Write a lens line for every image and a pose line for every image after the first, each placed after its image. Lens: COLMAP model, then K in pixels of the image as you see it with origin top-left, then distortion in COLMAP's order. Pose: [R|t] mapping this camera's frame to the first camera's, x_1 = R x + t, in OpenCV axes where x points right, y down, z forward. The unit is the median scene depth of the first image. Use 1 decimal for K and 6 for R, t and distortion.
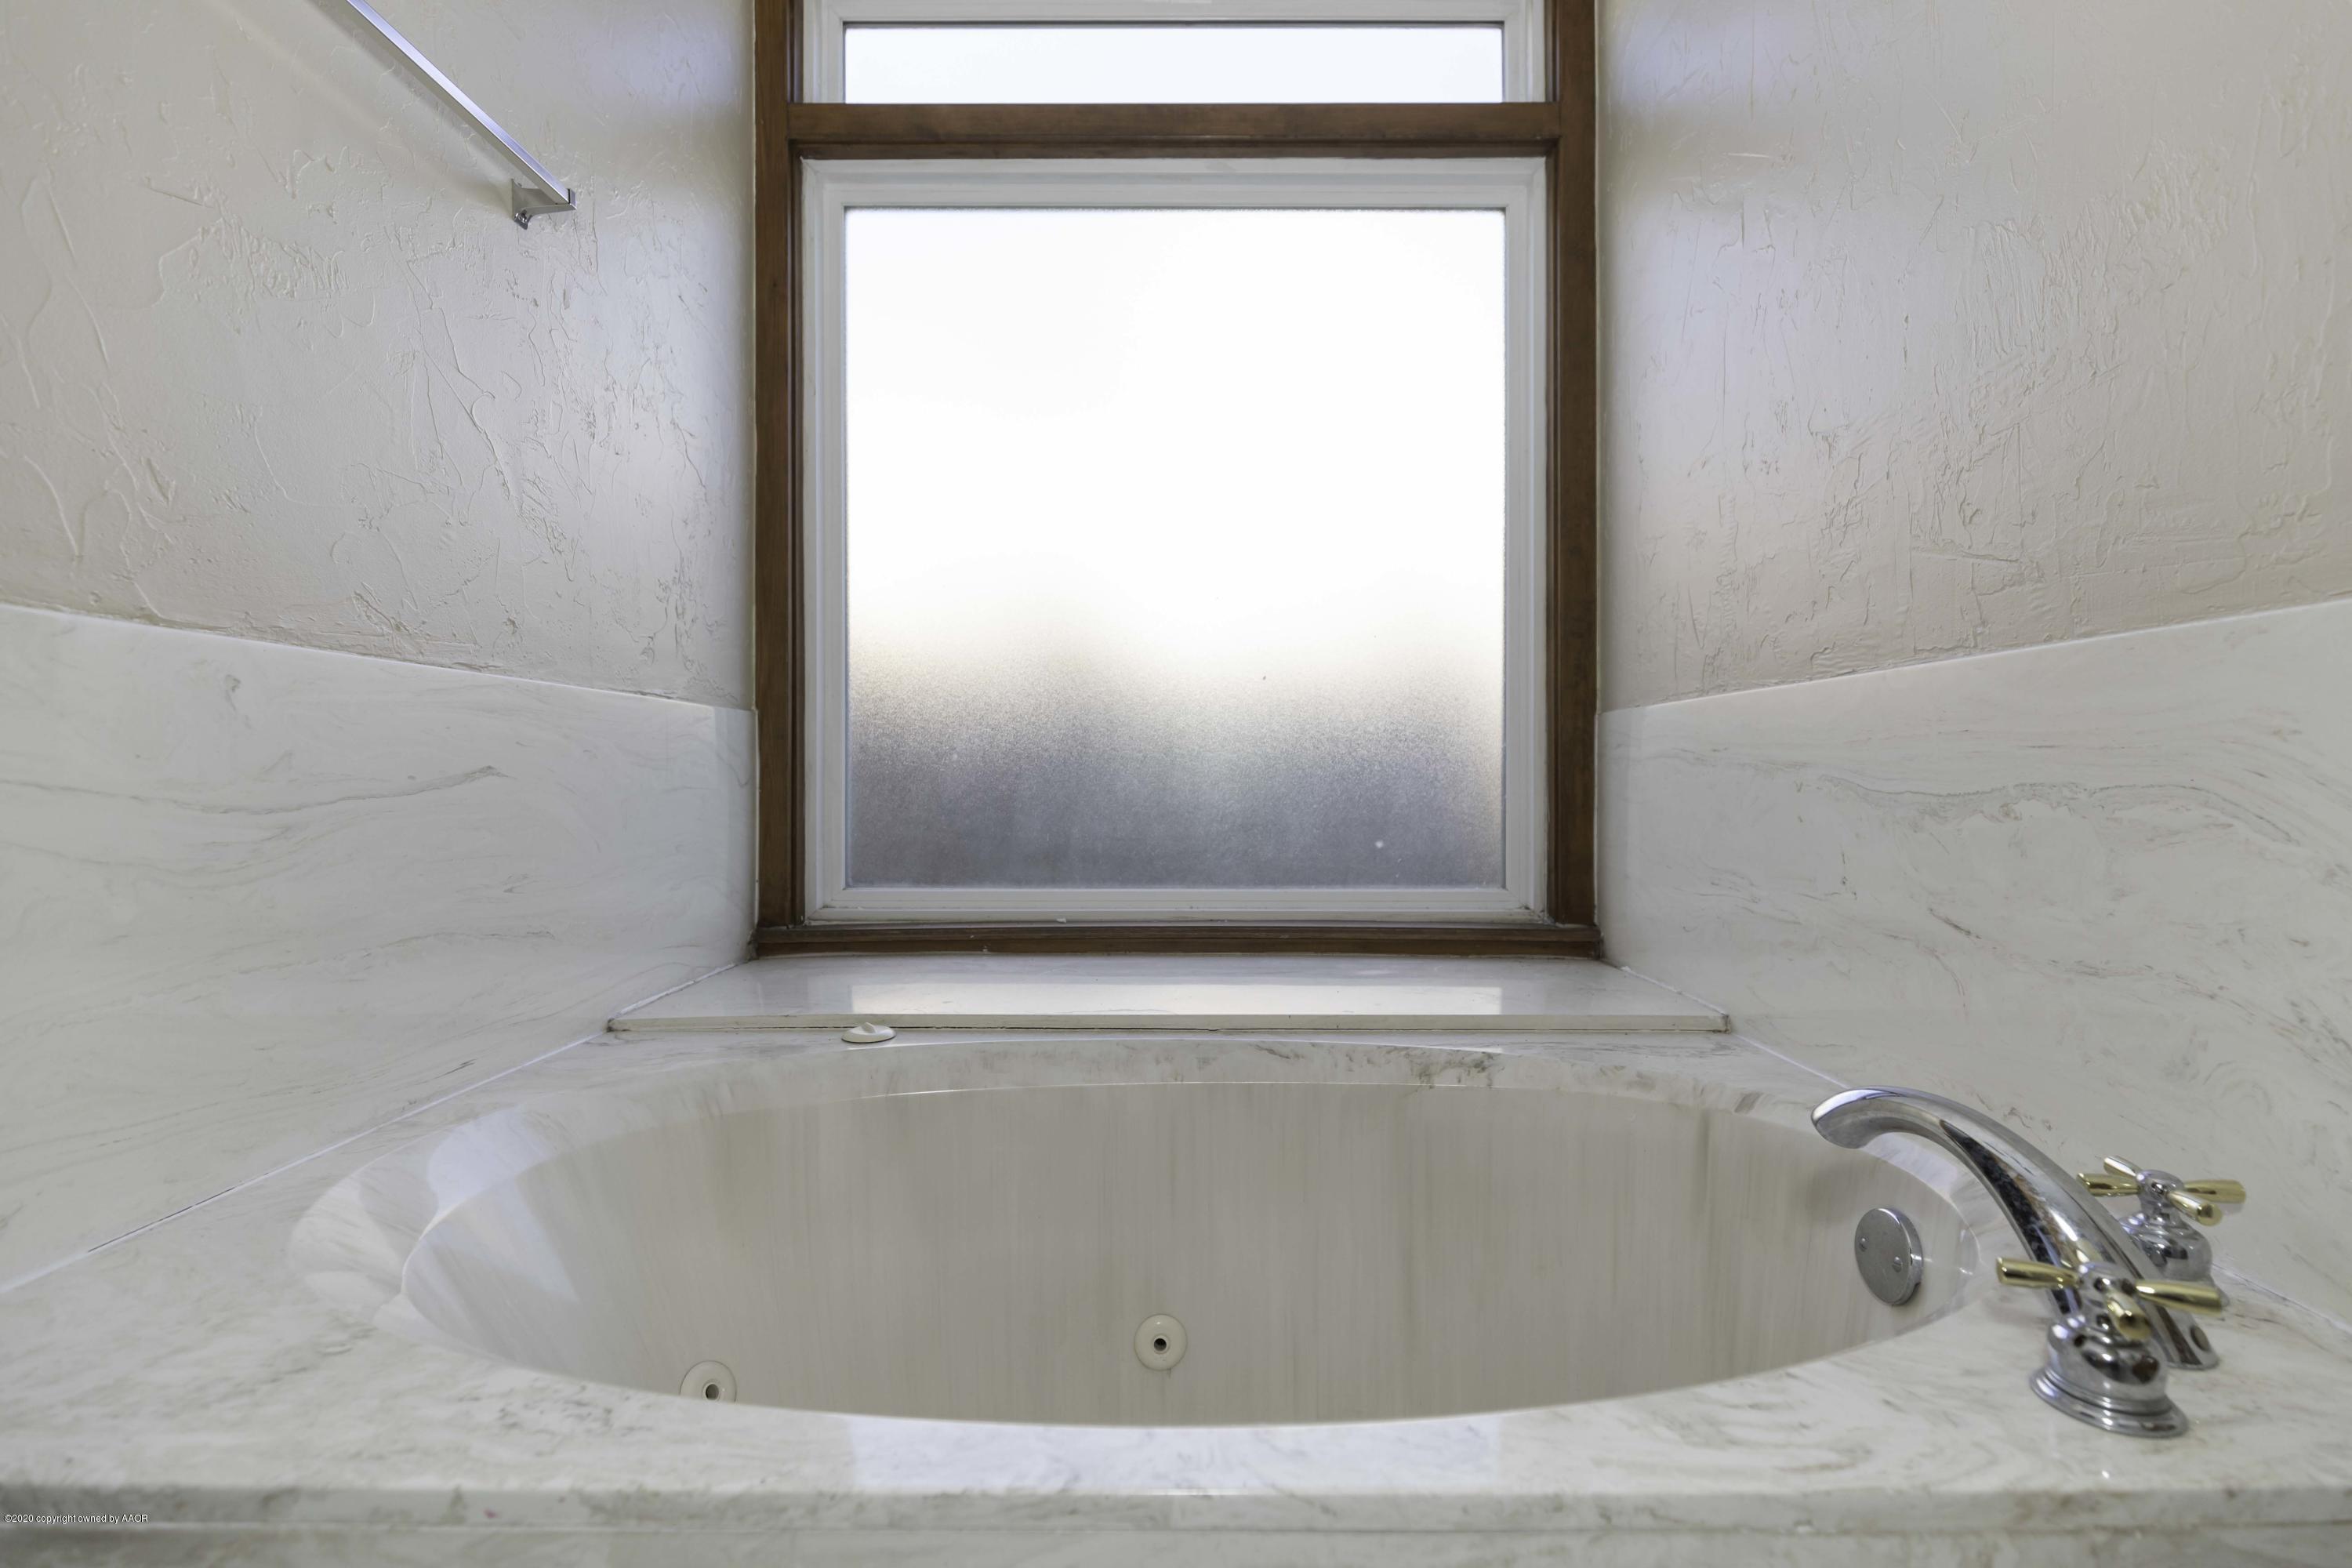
lens RADIAL K [[1060.9, 0, 1201.3], [0, 1060.9, 790.7], [0, 0, 1]] dist [0.000118, -0.000086]
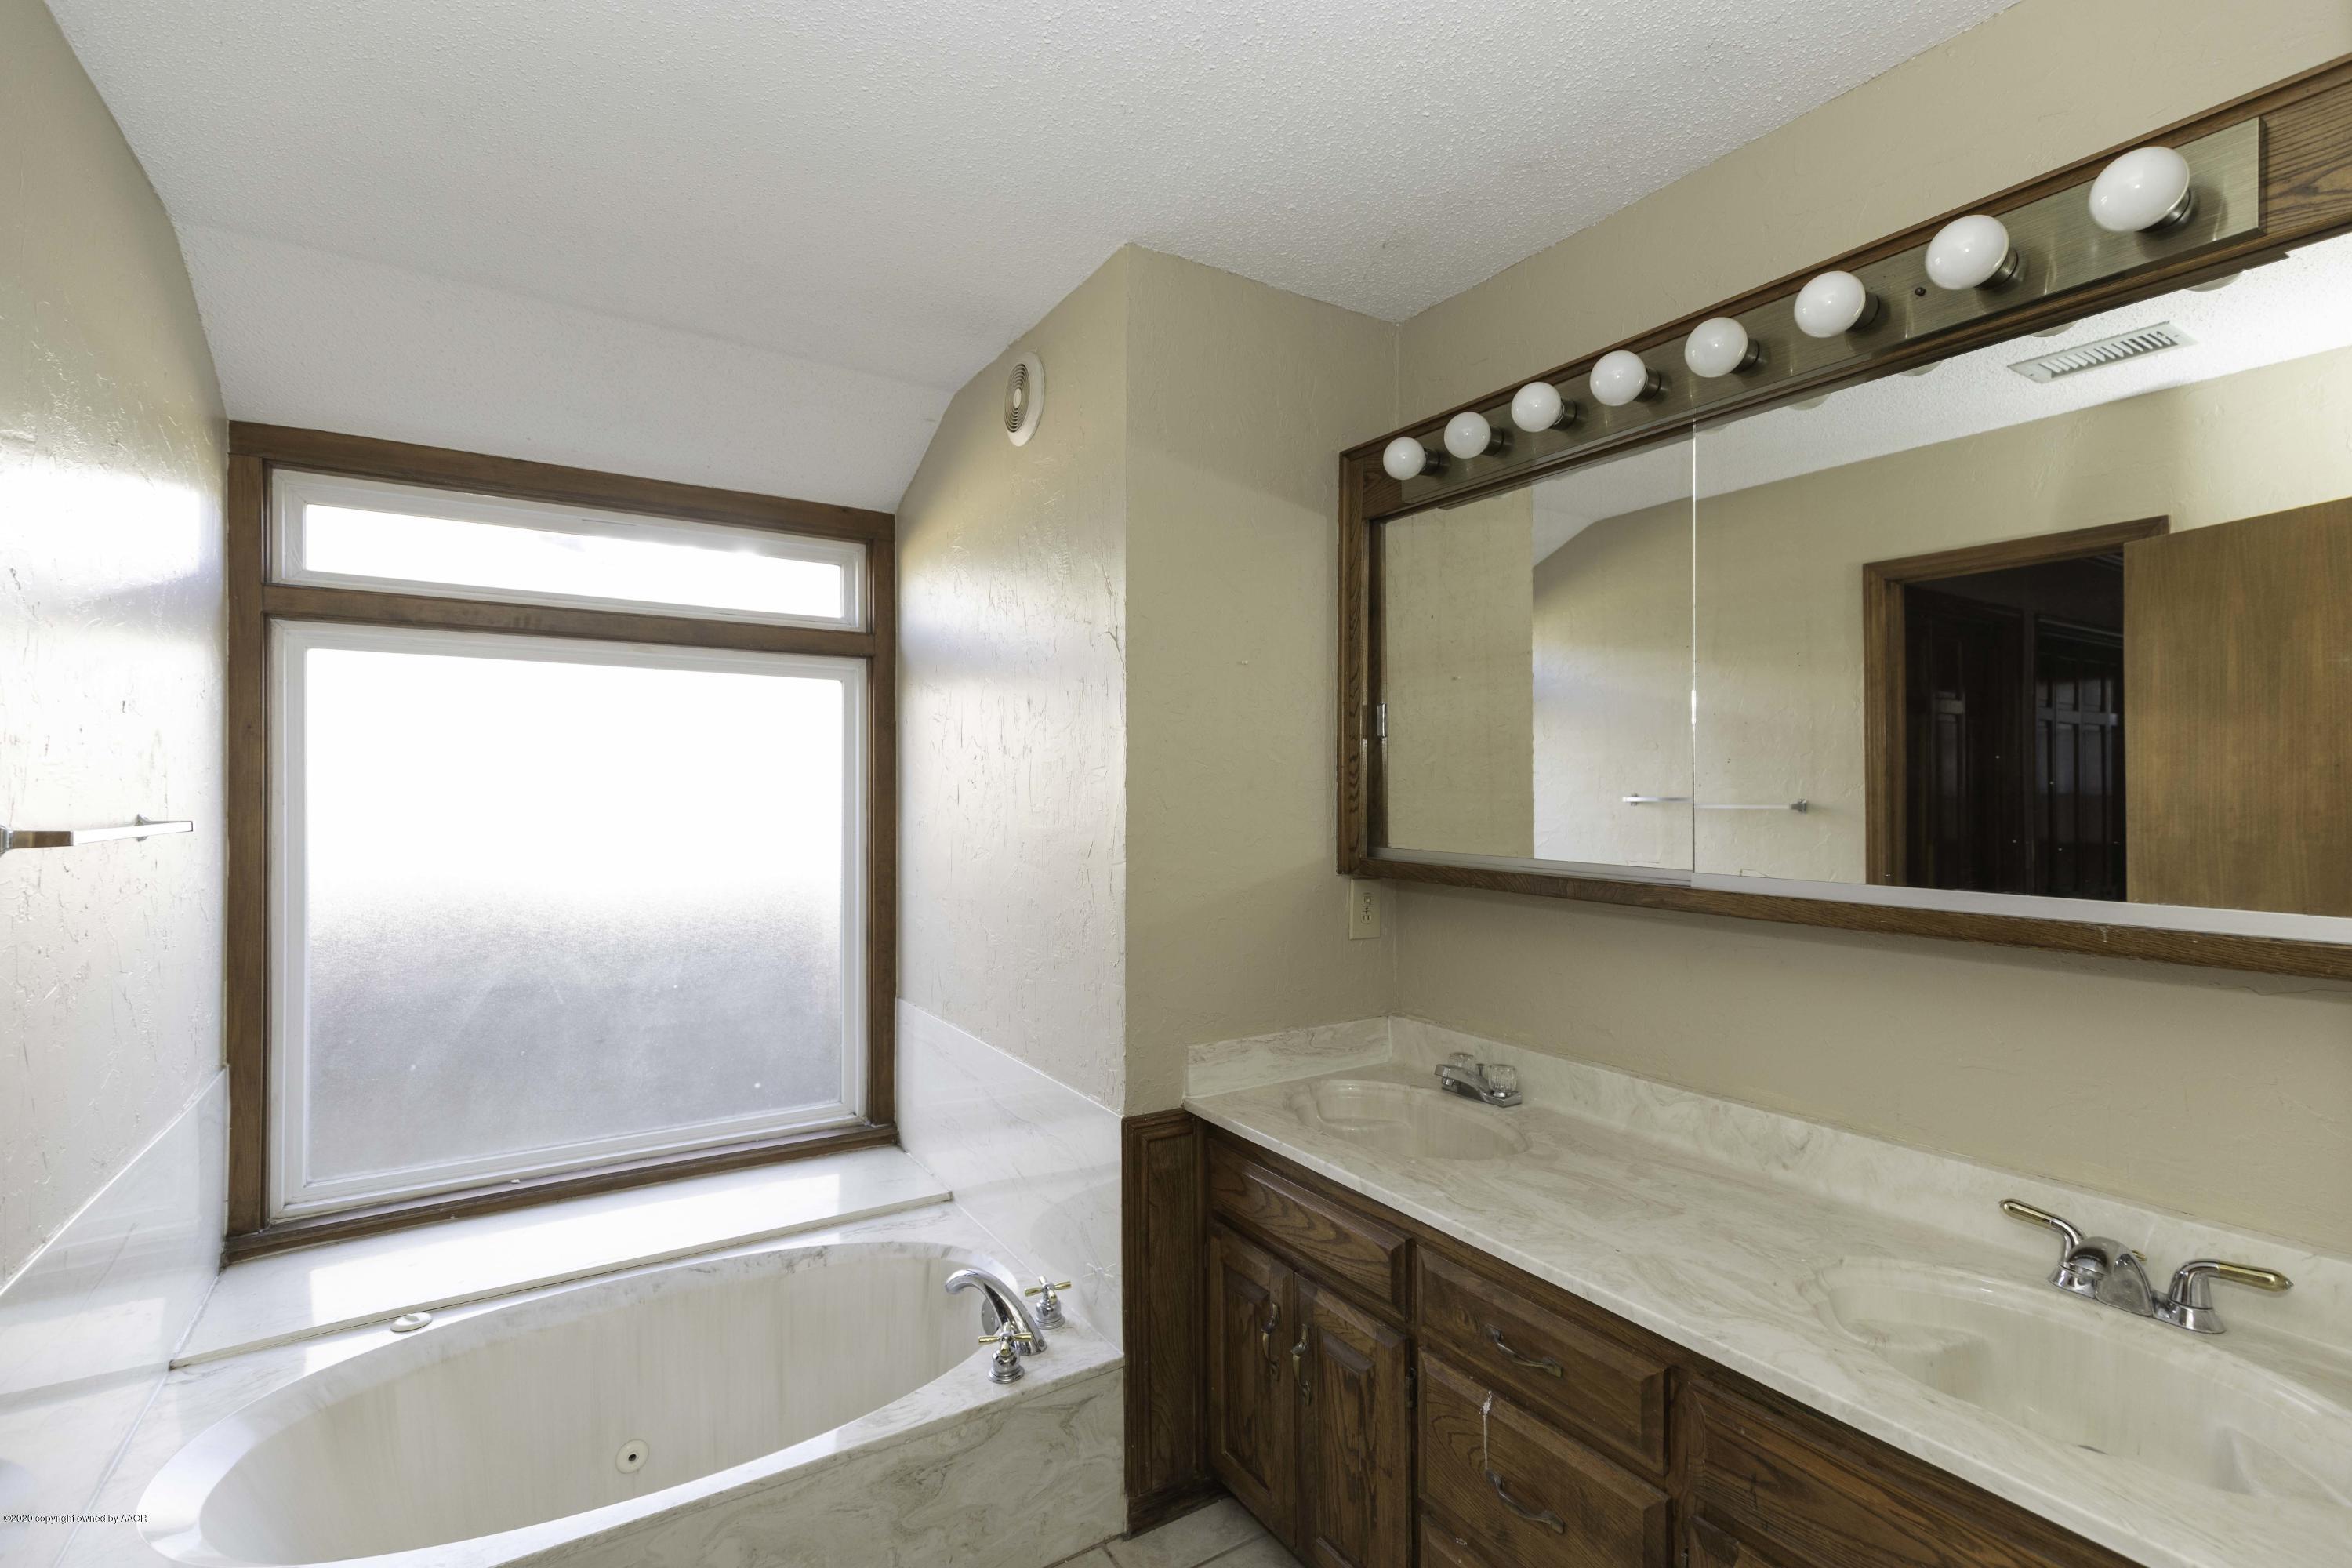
lens RADIAL K [[1060.9, 0, 1201.3], [0, 1060.9, 790.7], [0, 0, 1]] dist [0.000118, -0.000086]
pose [[0.834886, 0.001080, 0.550422, -0.161493], [0.000306, 0.999997, -0.002426, -0.424673], [-0.550423, 0.002193, 0.834883, -0.725559]]
